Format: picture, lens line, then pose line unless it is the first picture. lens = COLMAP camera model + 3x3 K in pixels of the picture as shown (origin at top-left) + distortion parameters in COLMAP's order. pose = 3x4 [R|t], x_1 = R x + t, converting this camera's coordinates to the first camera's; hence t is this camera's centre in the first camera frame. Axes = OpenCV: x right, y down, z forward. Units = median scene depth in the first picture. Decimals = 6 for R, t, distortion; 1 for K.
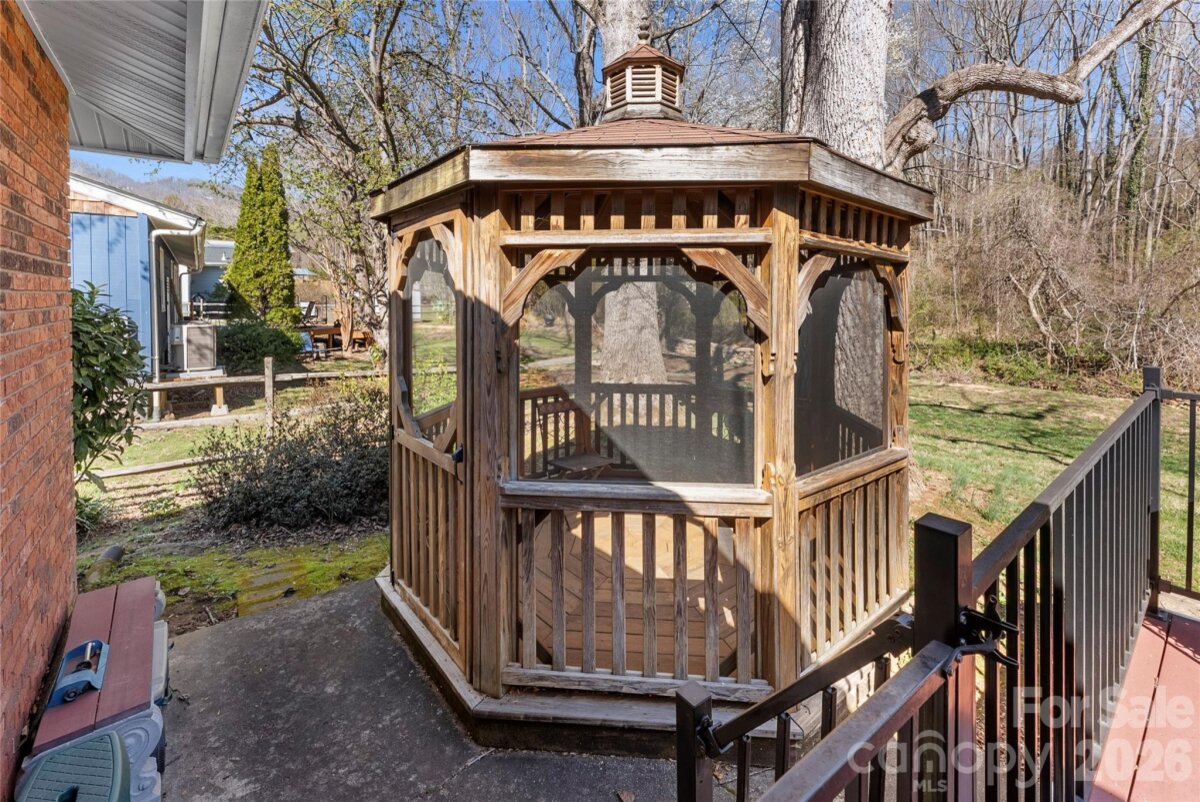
lens RADIAL K [[505.0, 0, 583.1], [0, 505.0, 393.6], [0, 0, 1]] dist [0.000013, -0.000048]
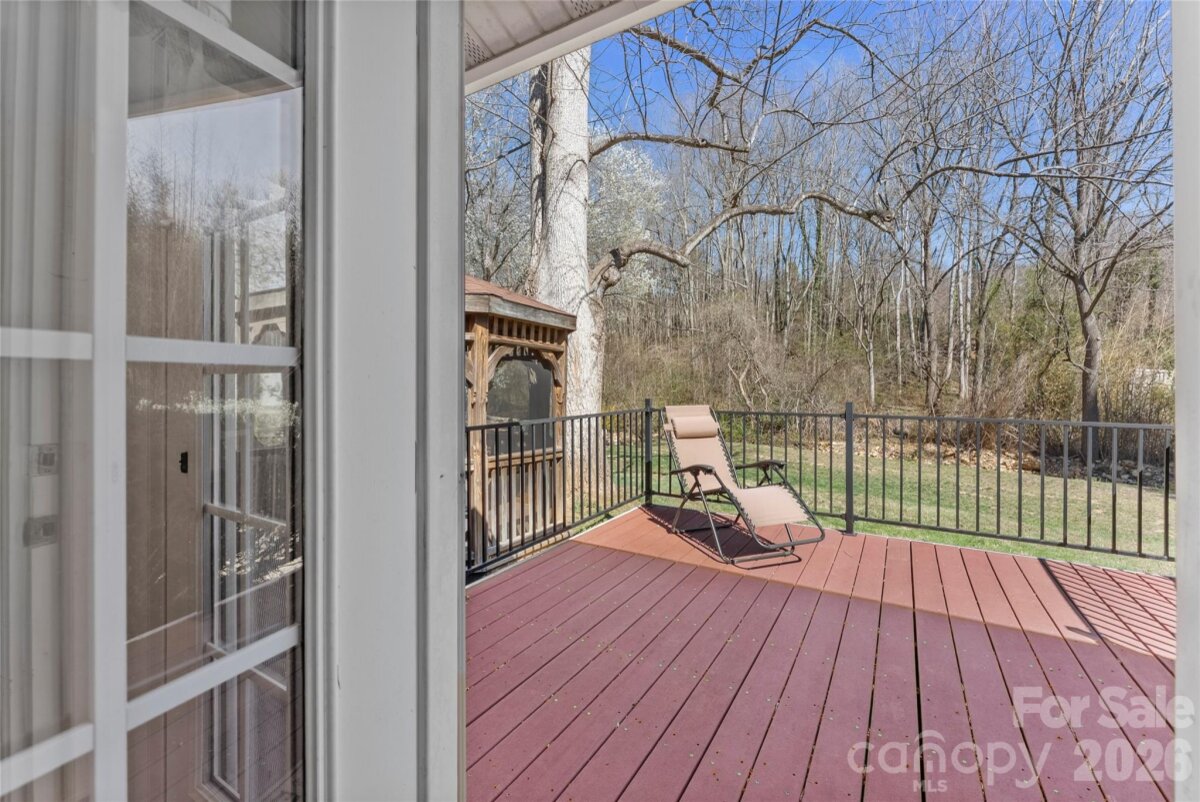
lens RADIAL K [[505.0, 0, 583.1], [0, 505.0, 393.6], [0, 0, 1]] dist [0.000013, -0.000048]
pose [[0.938992, -0.004826, 0.343905, 0.033561], [0.062345, 0.985725, -0.156394, 0.110834], [-0.338241, 0.168293, 0.925889, -0.424261]]
